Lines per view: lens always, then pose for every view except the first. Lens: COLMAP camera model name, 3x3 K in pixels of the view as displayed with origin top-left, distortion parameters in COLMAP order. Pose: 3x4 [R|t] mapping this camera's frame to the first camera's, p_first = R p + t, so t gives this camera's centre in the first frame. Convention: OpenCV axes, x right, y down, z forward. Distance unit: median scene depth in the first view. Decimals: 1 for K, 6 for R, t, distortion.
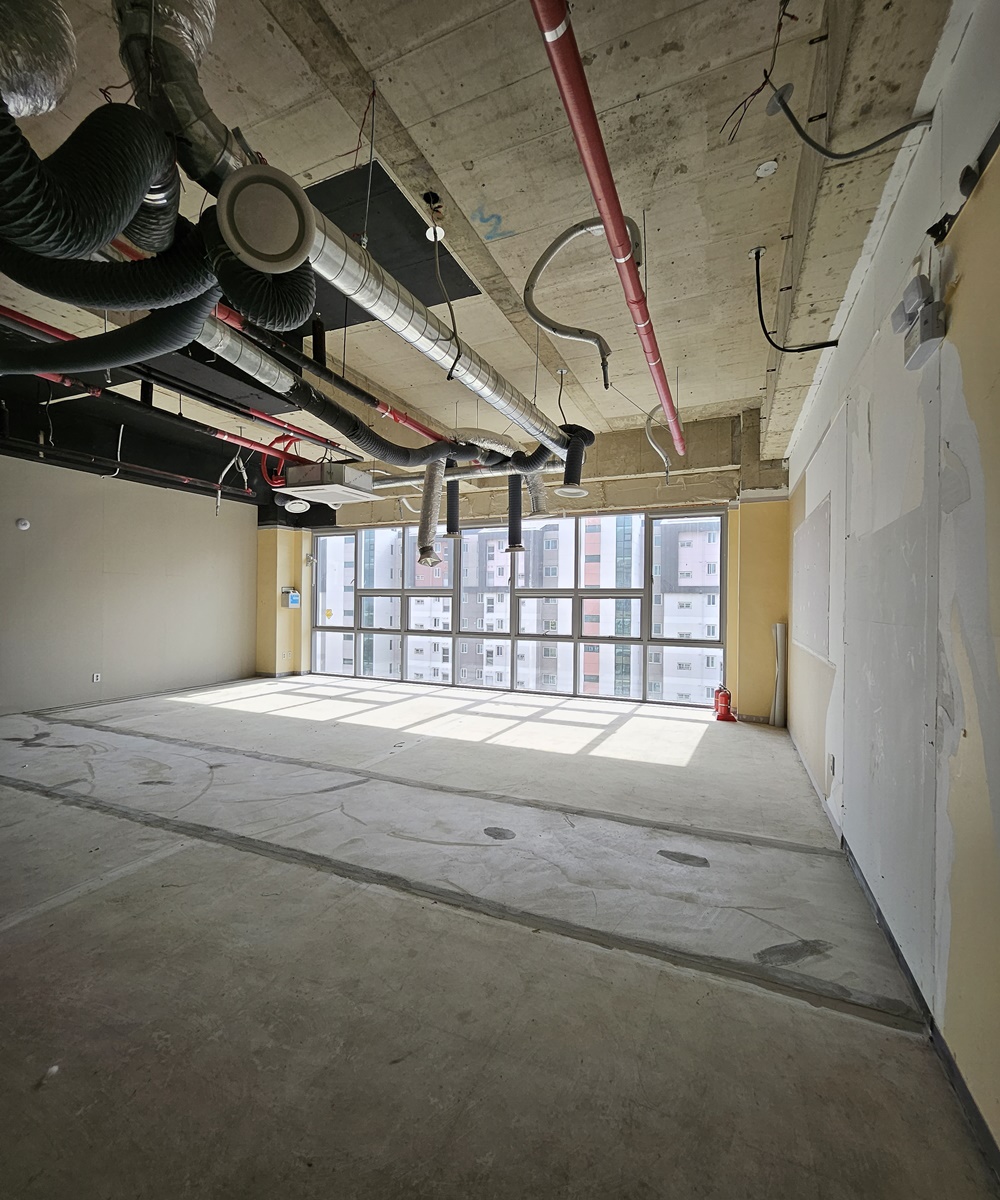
lens RADIAL K [[525.3, 0, 499.1], [0, 525.3, 599.2], [0, 0, 1]] dist [0.001994, -0.000022]
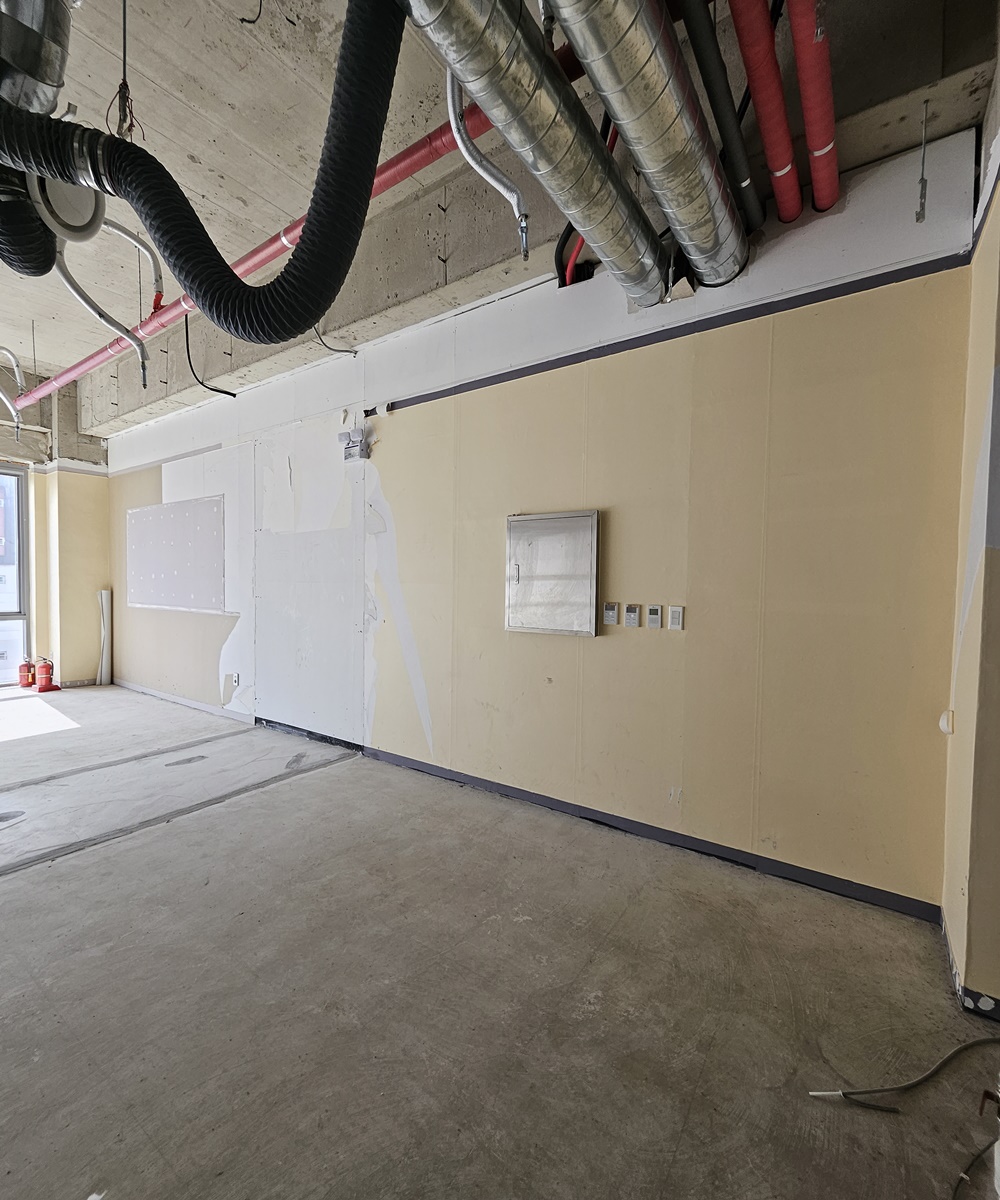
lens RADIAL K [[525.3, 0, 501.2], [0, 525.3, 600.7], [0, 0, 1]] dist [0.001994, -0.000022]
pose [[0.189469, -0.041052, 0.981028, -1.137821], [-0.013072, 0.998932, 0.044326, 0.022259], [-0.981800, -0.021222, 0.188730, -0.040379]]
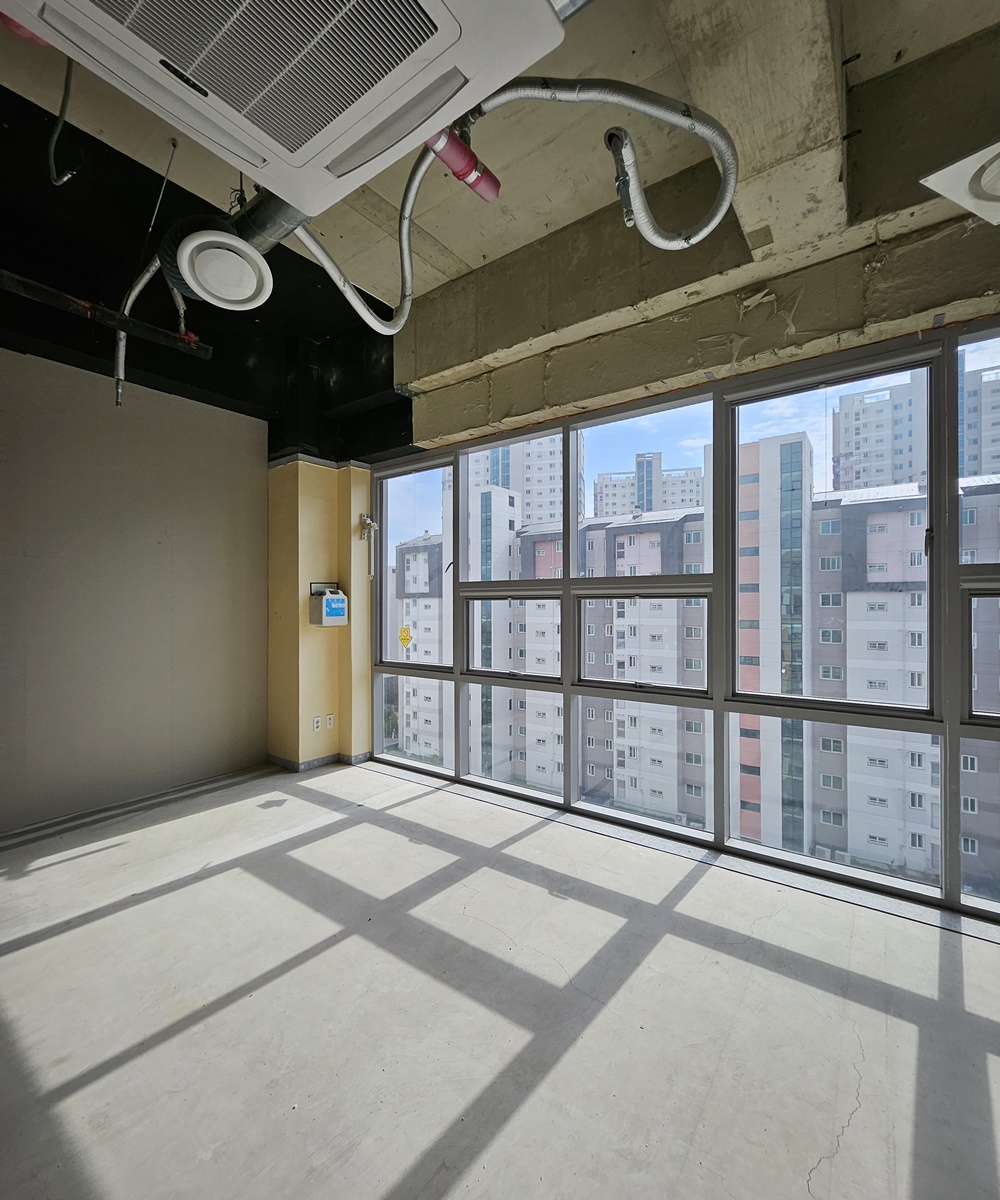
lens RADIAL K [[525.3, 0, 501.3], [0, 525.3, 601.4], [0, 0, 1]] dist [0.001994, -0.000022]
pose [[0.976854, -0.013413, -0.213486, -0.097102], [0.012699, 0.999908, -0.004713, -0.000924], [0.213530, 0.001893, 0.976935, 0.397523]]
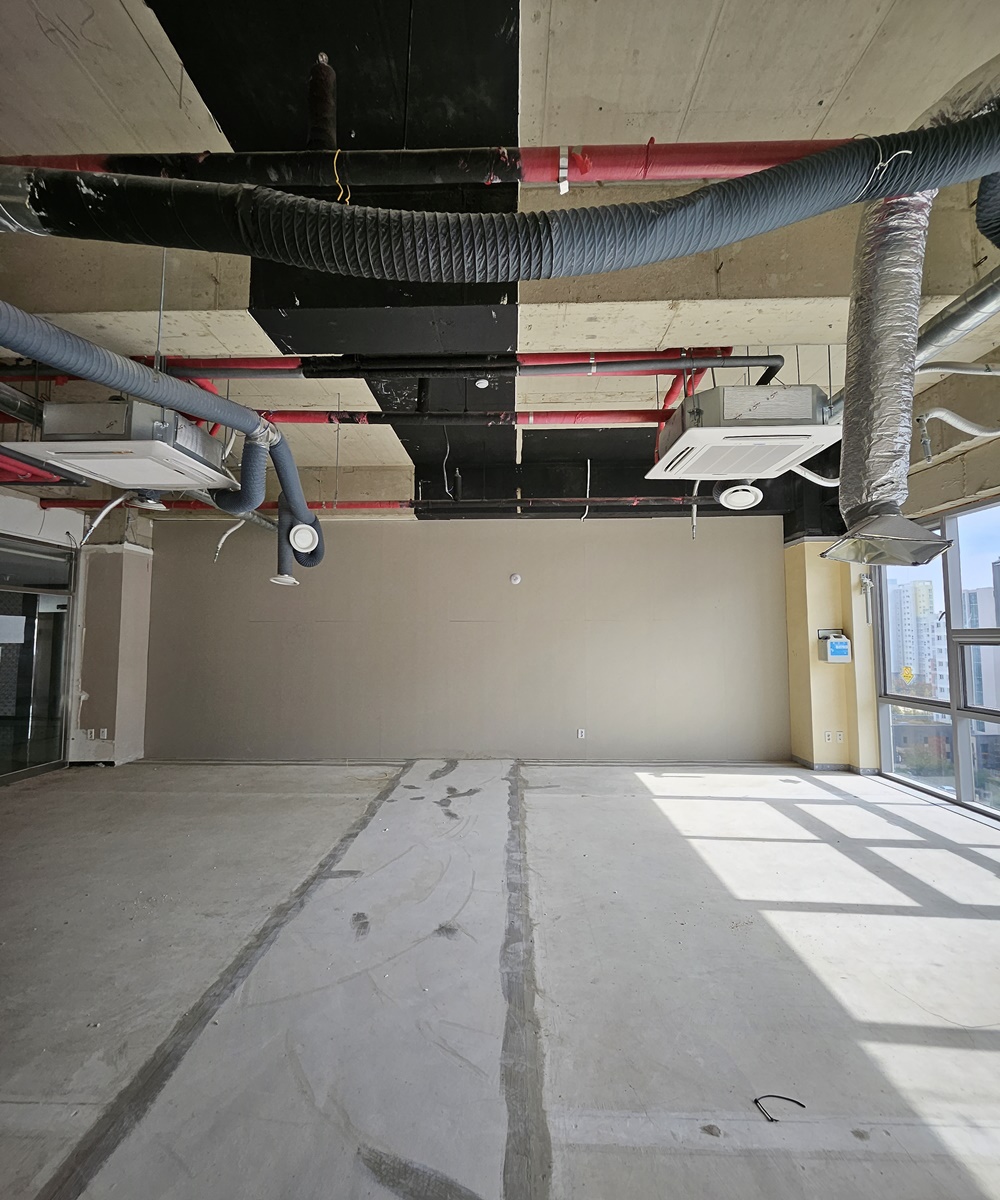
lens RADIAL K [[525.3, 0, 501.7], [0, 525.3, 602.0], [0, 0, 1]] dist [0.001994, -0.000022]
pose [[0.381894, -0.070866, -0.921485, 0.029259], [0.005465, 0.997212, -0.074425, -0.007603], [0.924190, 0.023386, 0.381216, 0.272312]]
